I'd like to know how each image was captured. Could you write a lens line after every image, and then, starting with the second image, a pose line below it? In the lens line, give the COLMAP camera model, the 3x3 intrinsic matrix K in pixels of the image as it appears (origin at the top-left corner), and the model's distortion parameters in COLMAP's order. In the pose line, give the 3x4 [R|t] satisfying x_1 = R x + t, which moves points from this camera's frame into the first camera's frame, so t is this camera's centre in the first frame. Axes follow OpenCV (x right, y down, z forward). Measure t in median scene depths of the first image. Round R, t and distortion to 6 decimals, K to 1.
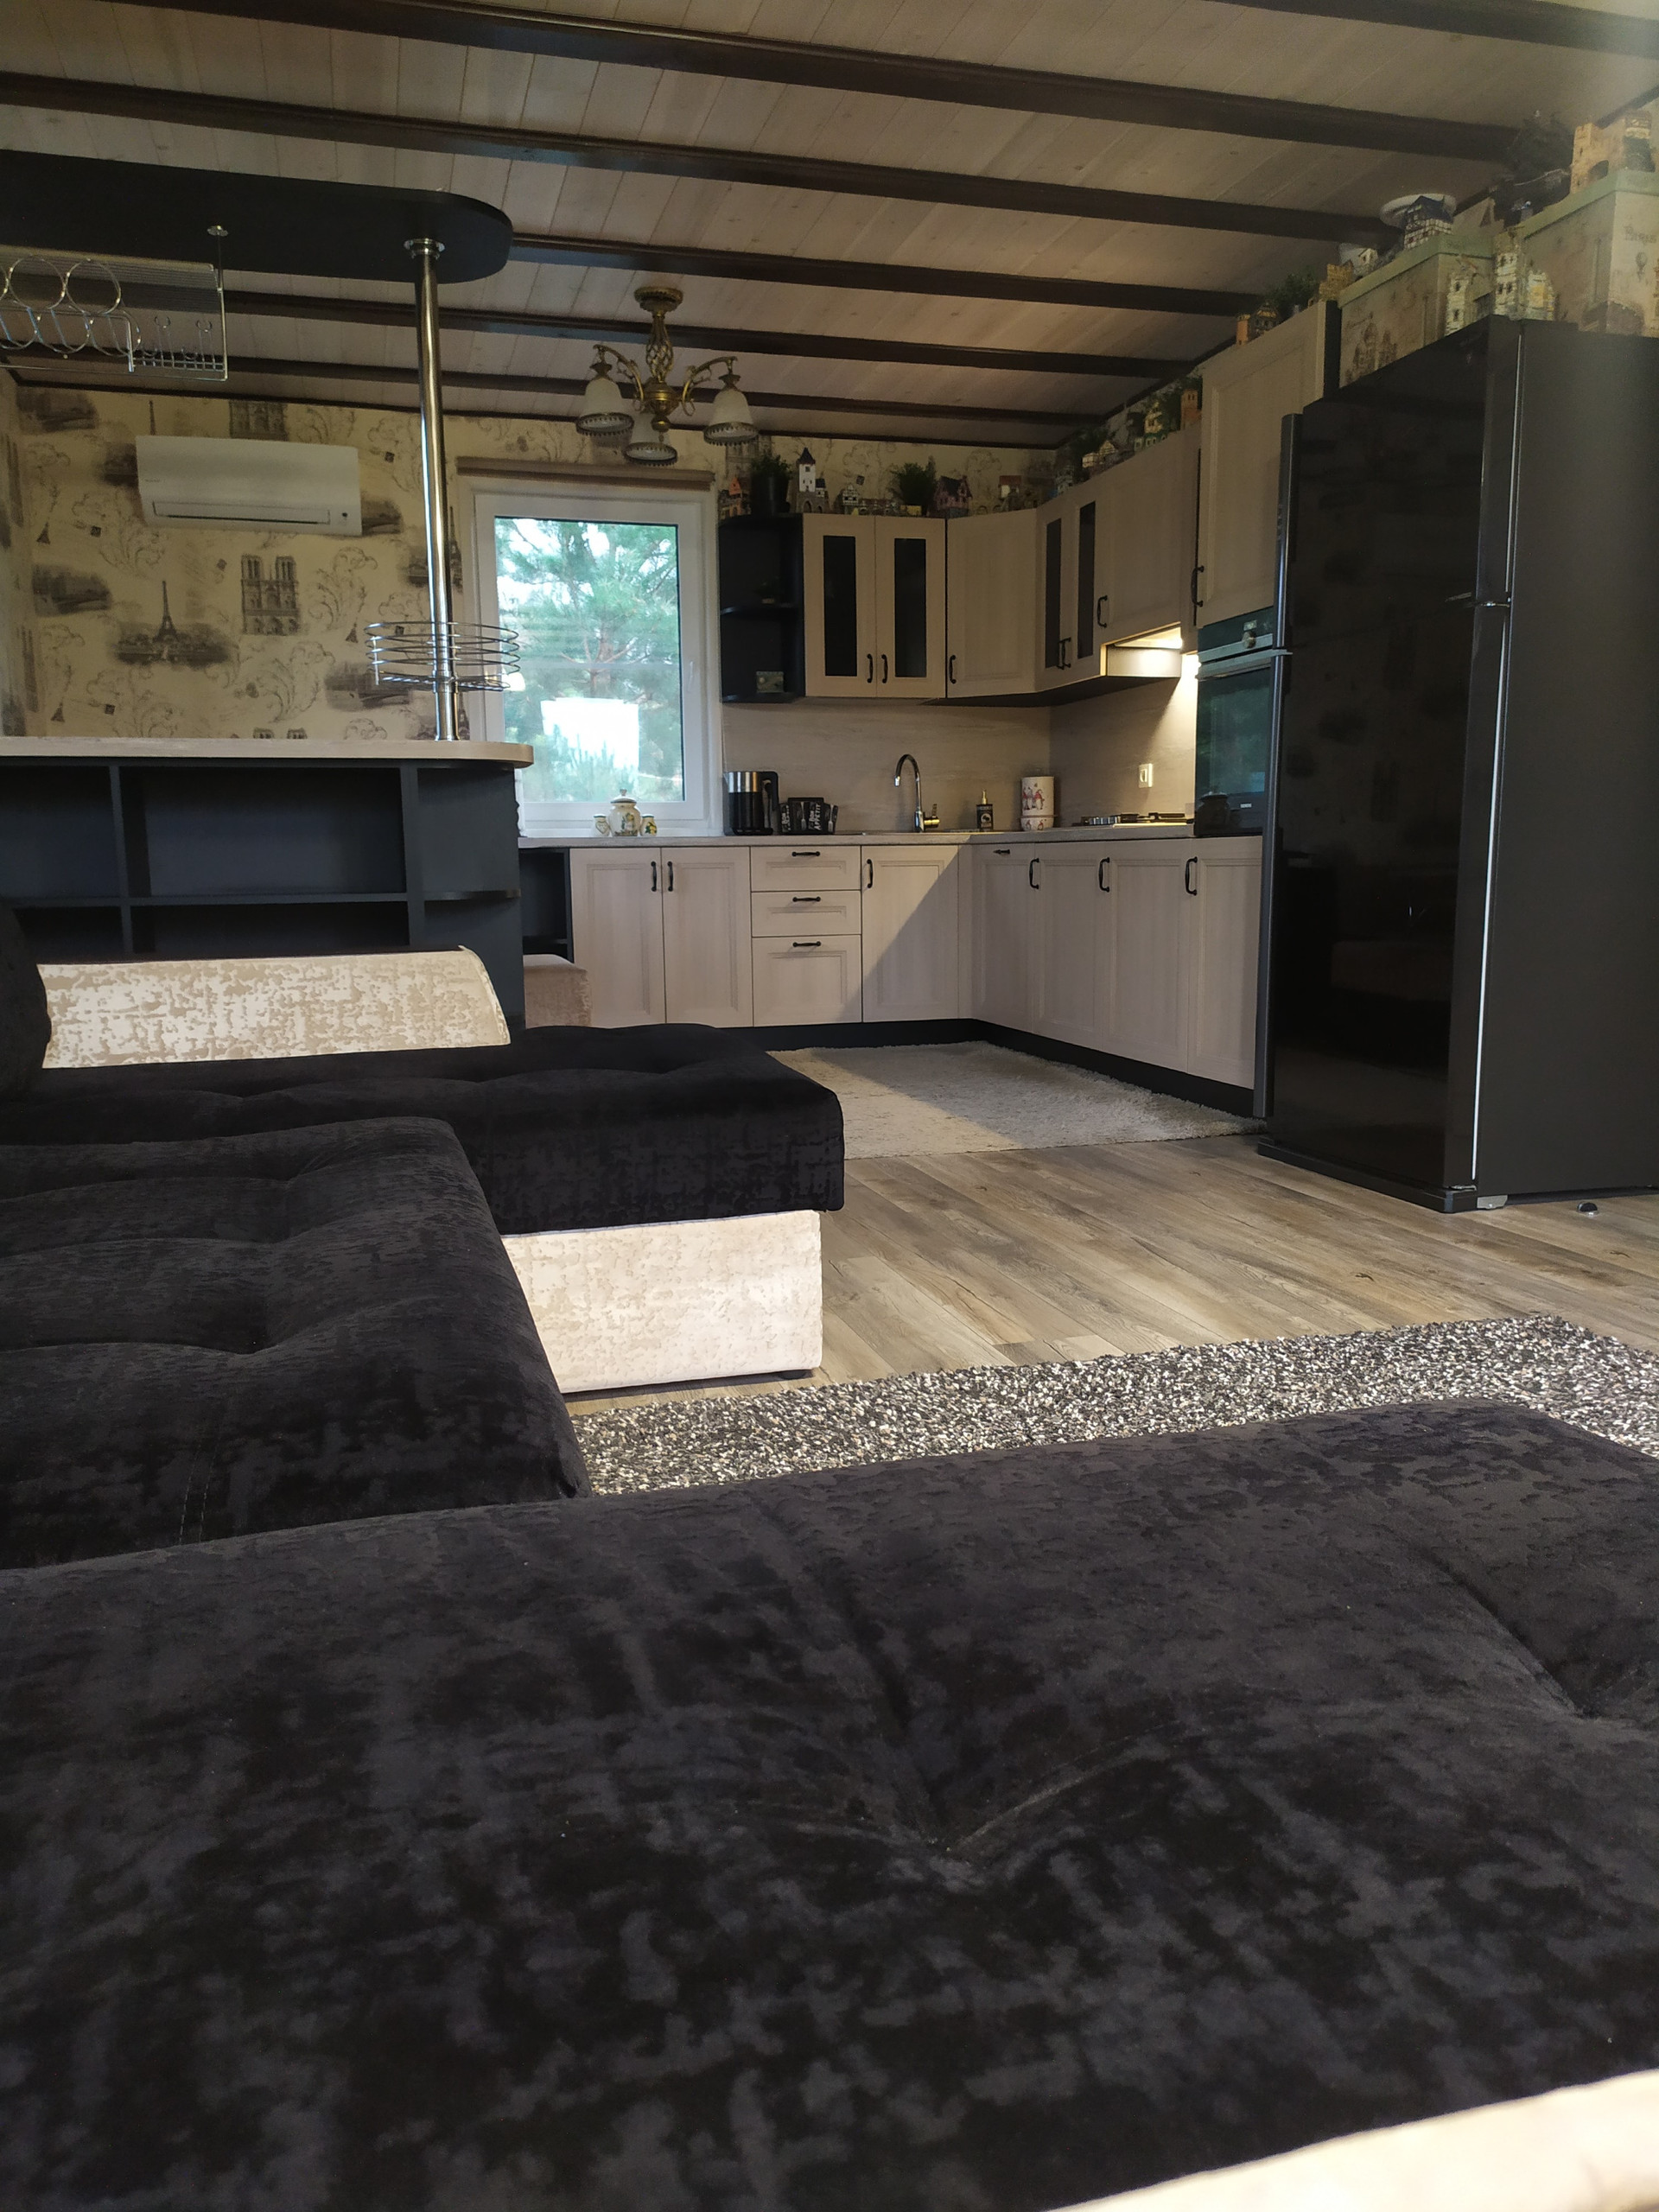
lens RADIAL K [[1657.0, 0, 829.5], [0, 1657.0, 1106.0], [0, 0, 1]] dist [0.062309, -0.051553]
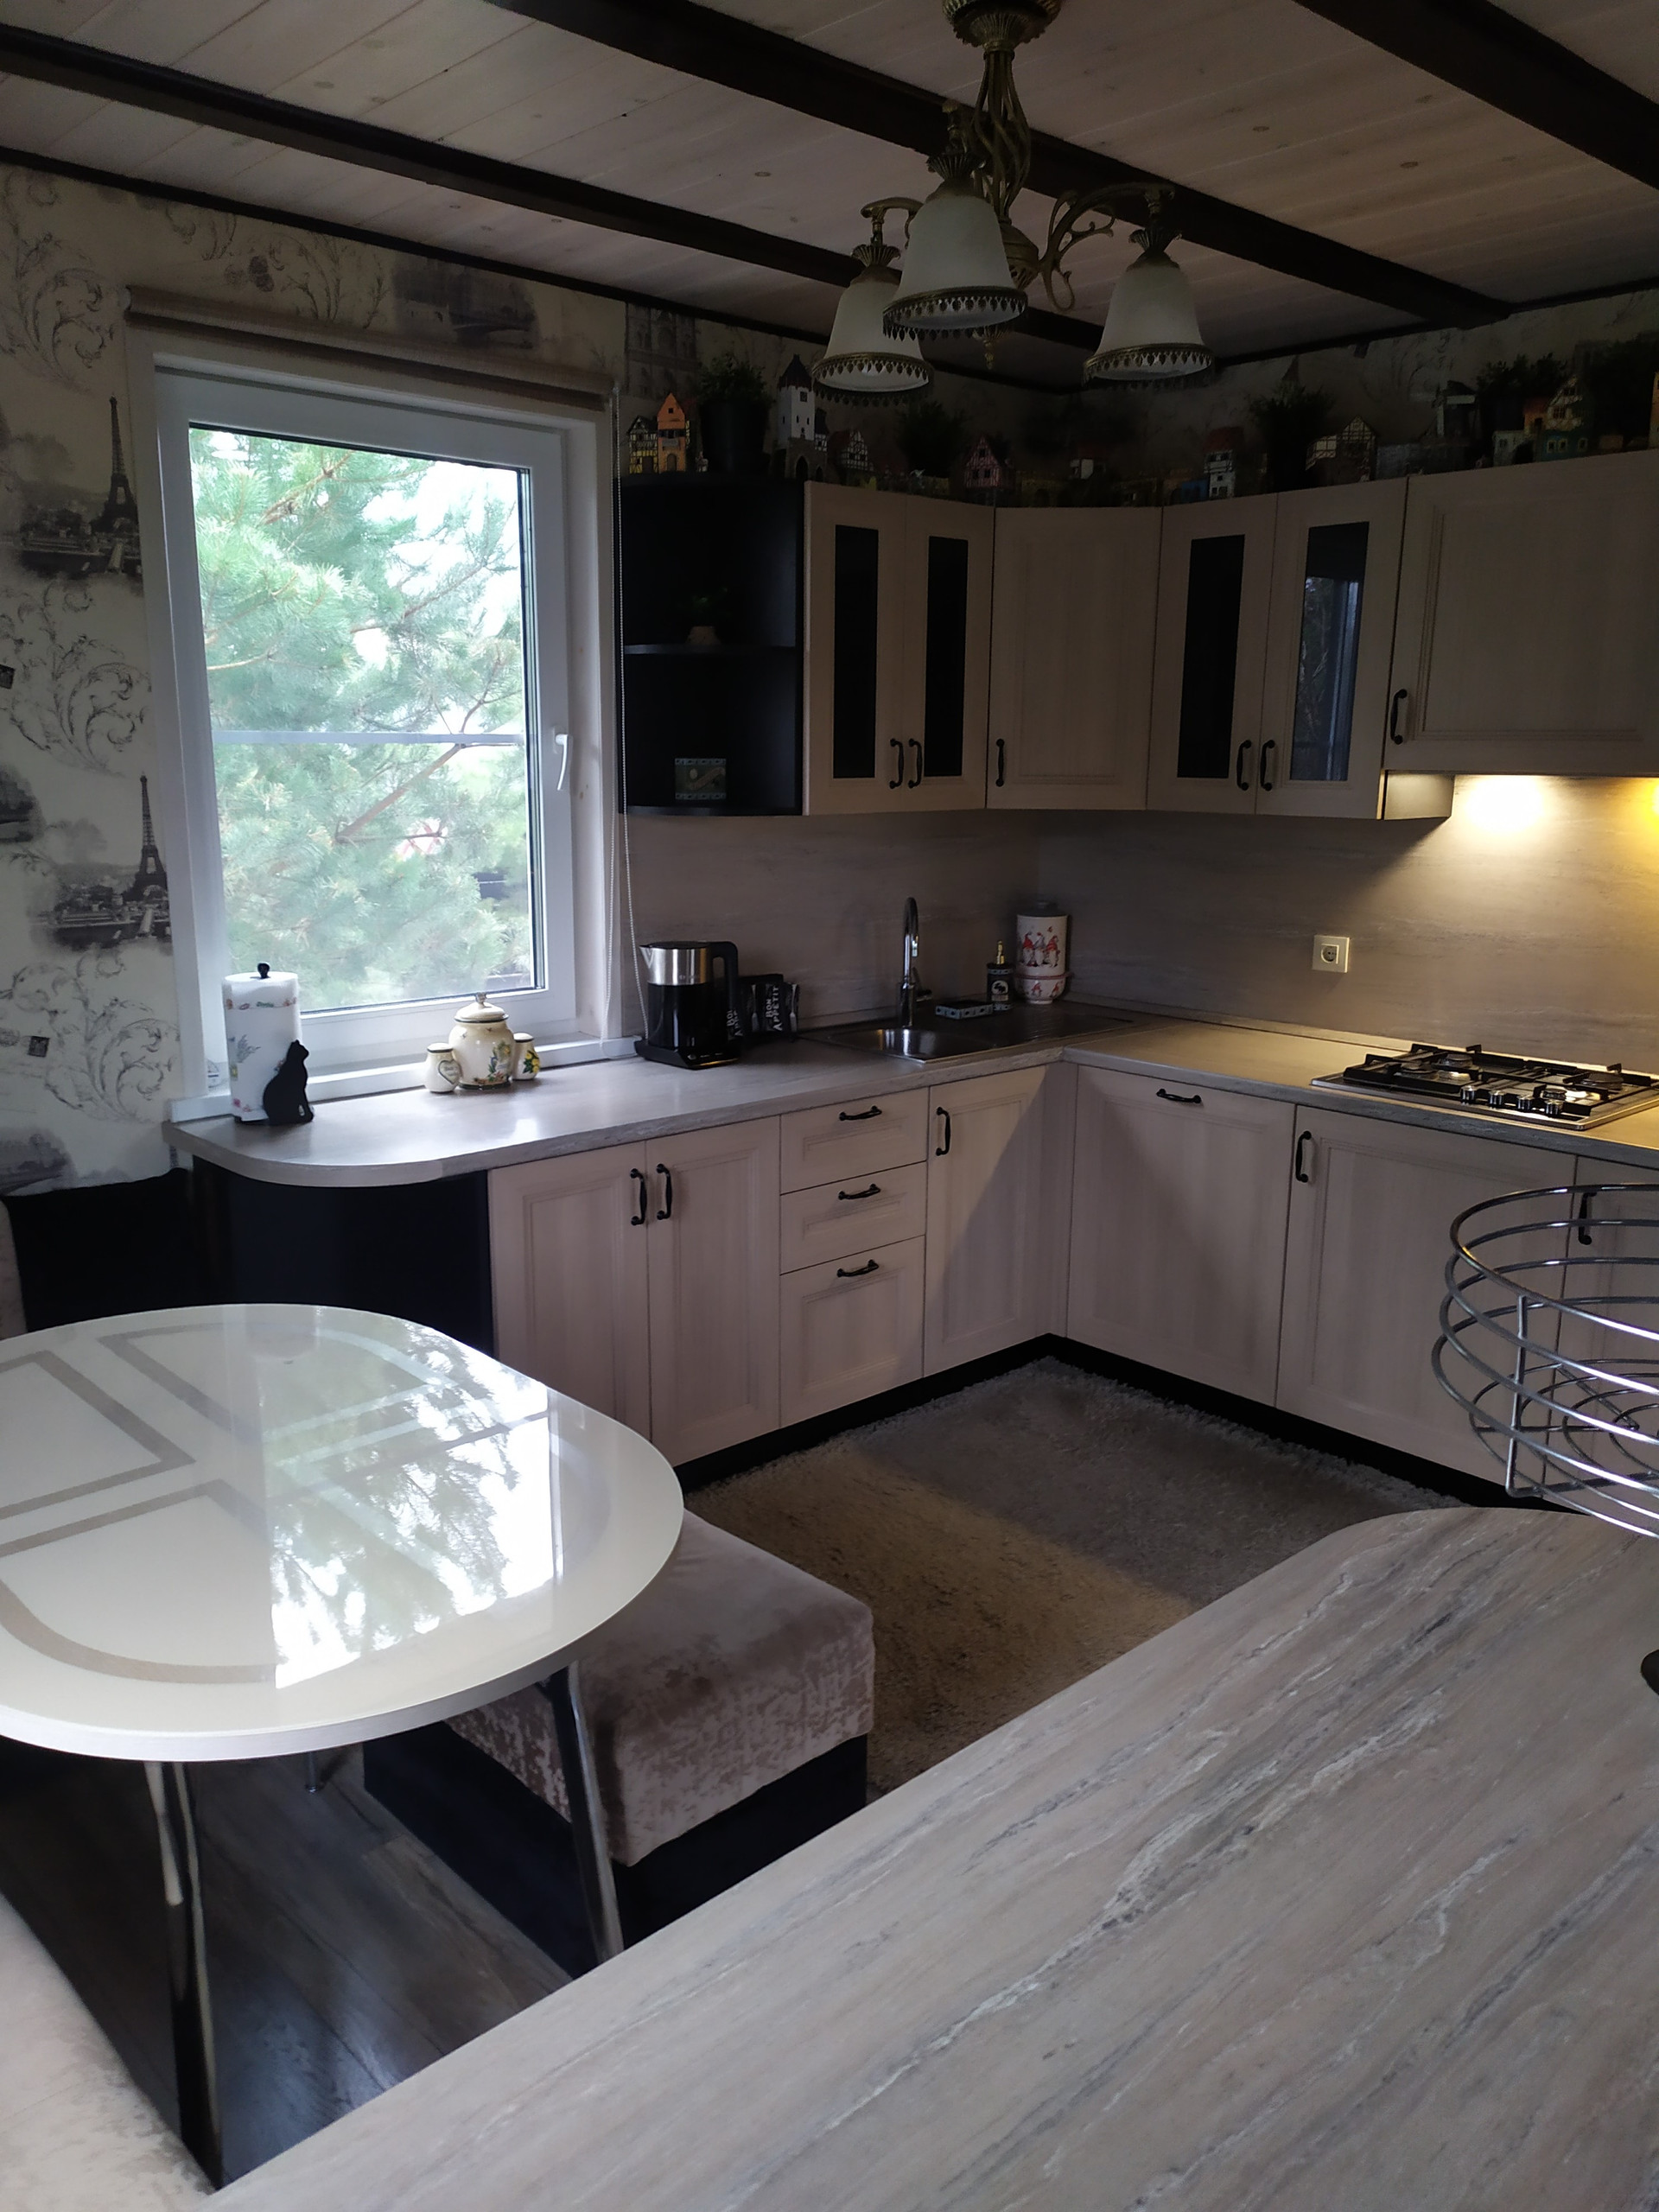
lens RADIAL K [[1680.2, 0, 829.5], [0, 1680.2, 1106.0], [0, 0, 1]] dist [0.095594, -0.128144]
pose [[0.888290, -0.078908, 0.452454, -0.275616], [0.049099, 0.995800, 0.077273, -0.196870], [-0.456651, -0.046426, 0.888434, 0.501593]]
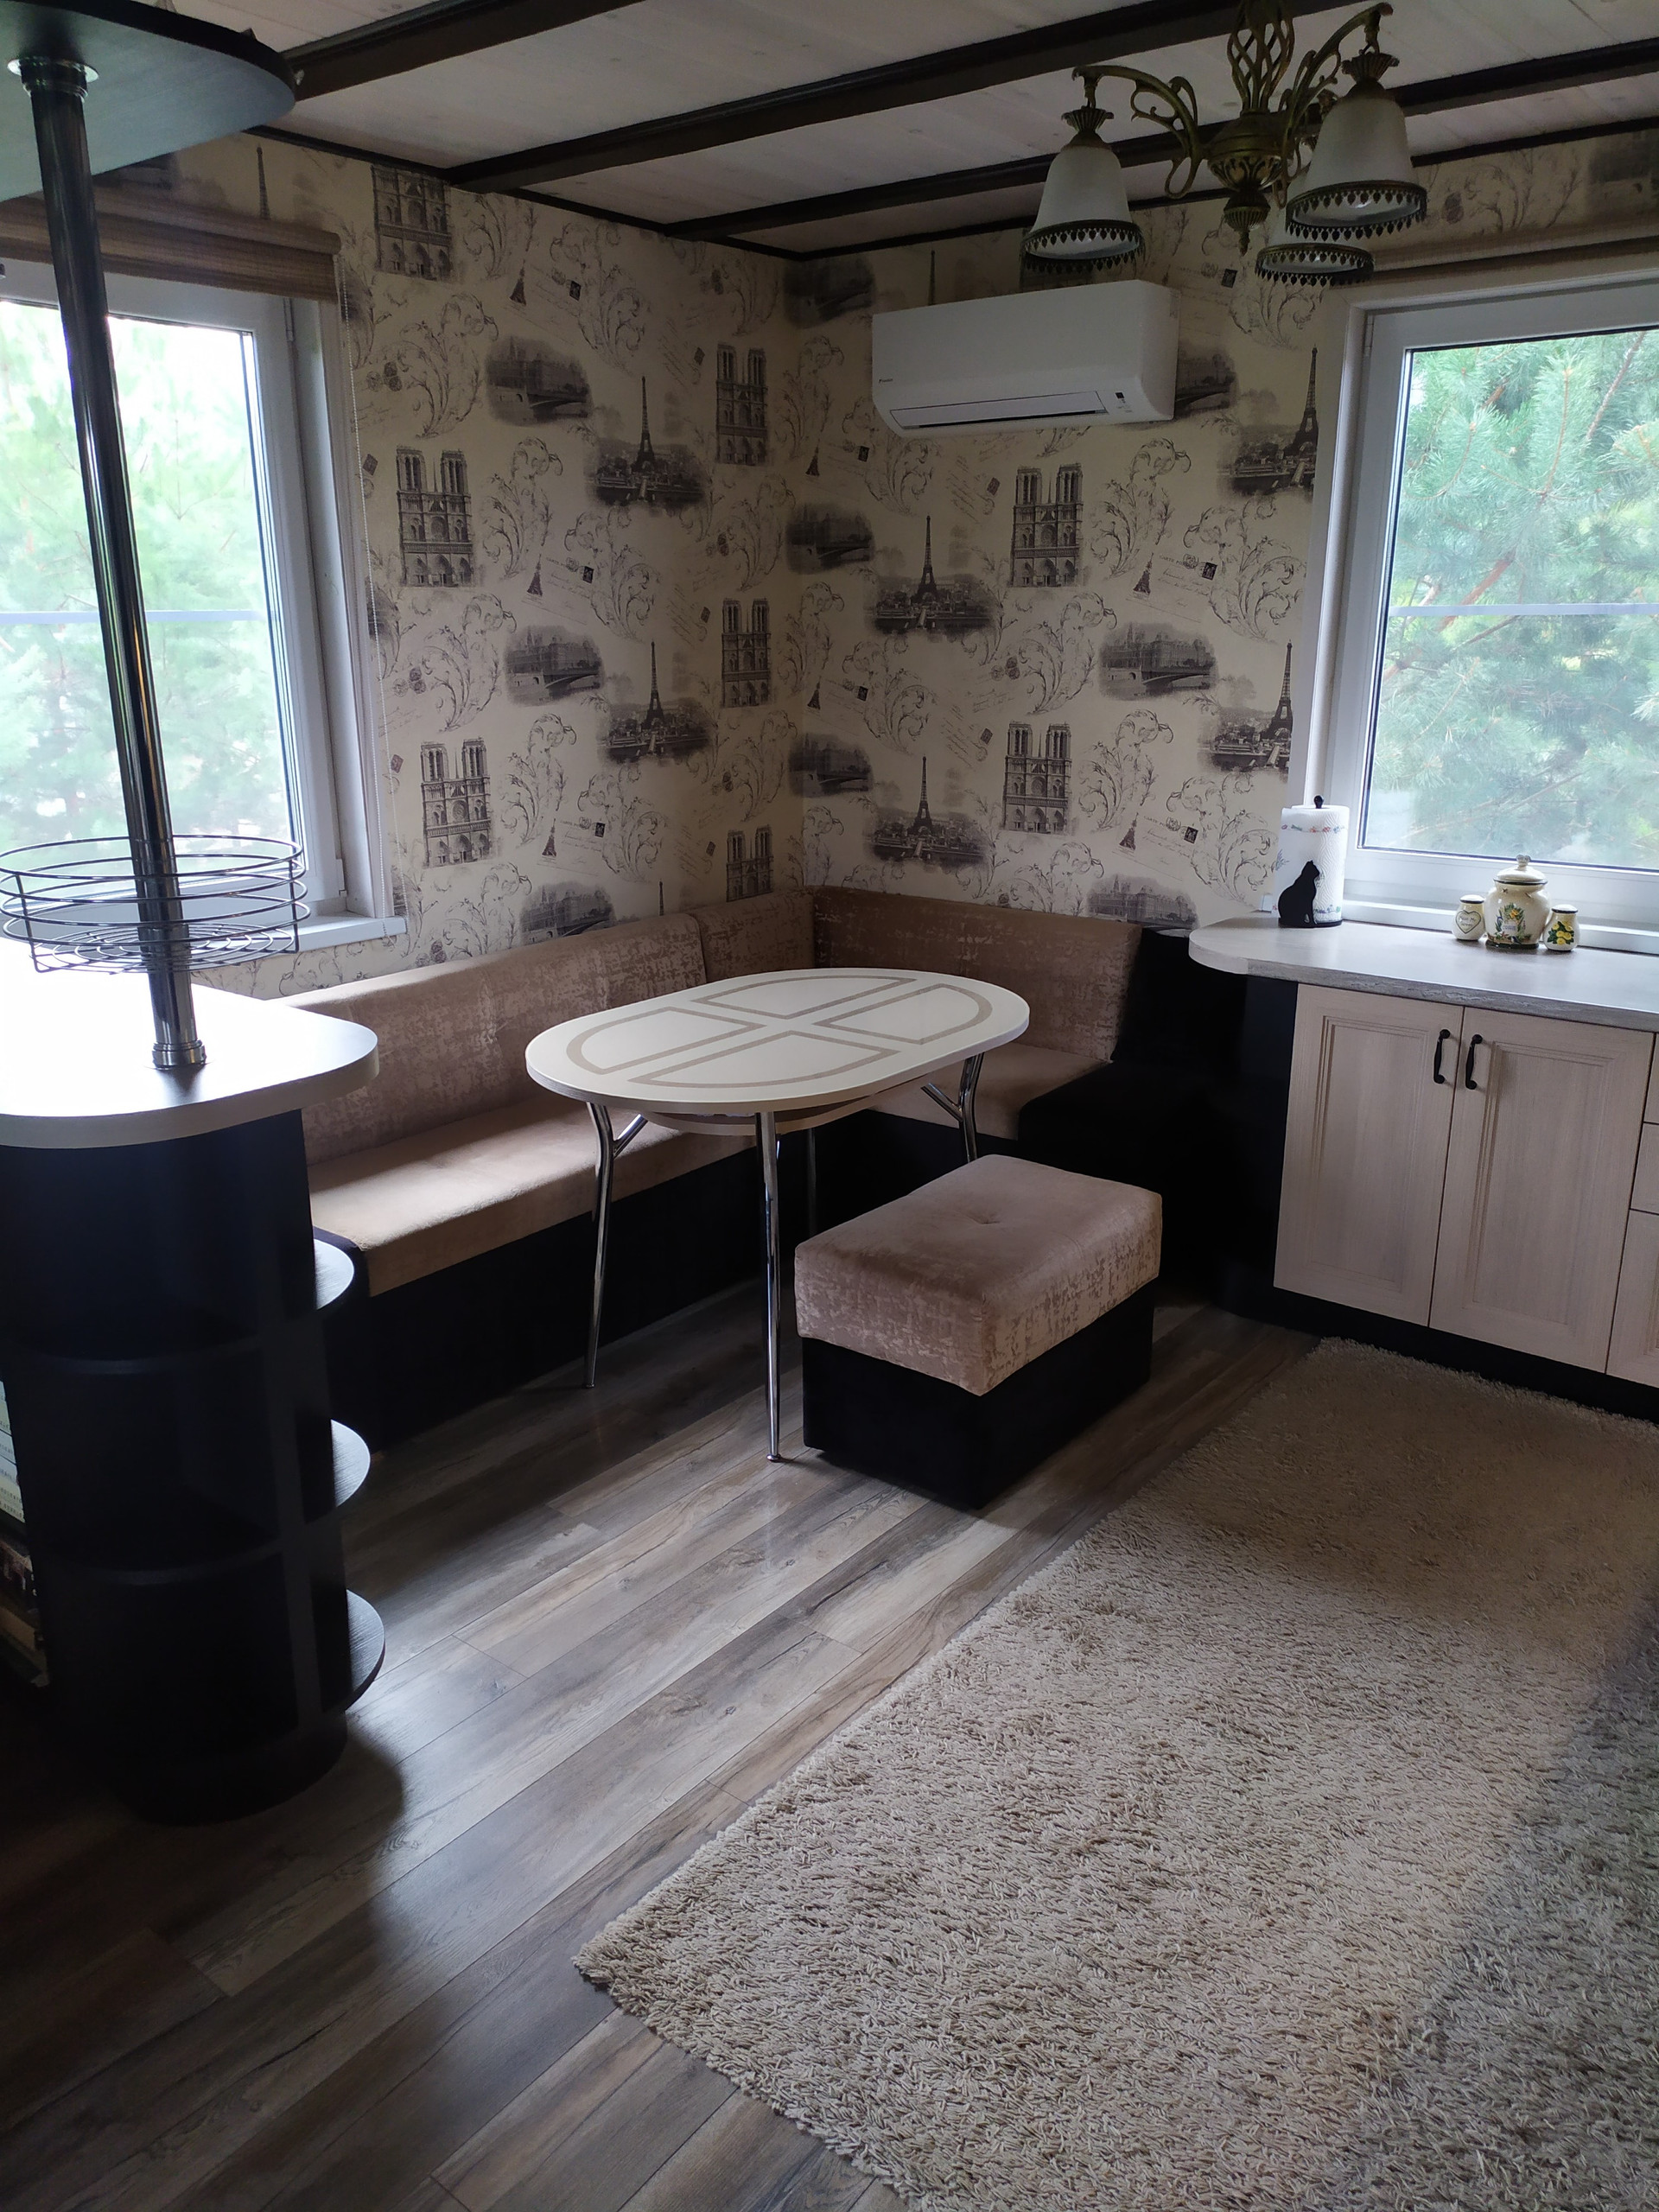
lens RADIAL K [[1657.0, 0, 829.5], [0, 1657.0, 1106.0], [0, 0, 1]] dist [0.062309, -0.051553]
pose [[0.581946, 0.245740, -0.775210, 0.192599], [-0.126861, 0.969013, 0.211942, -0.205001], [0.803272, -0.024995, 0.595088, 0.508909]]
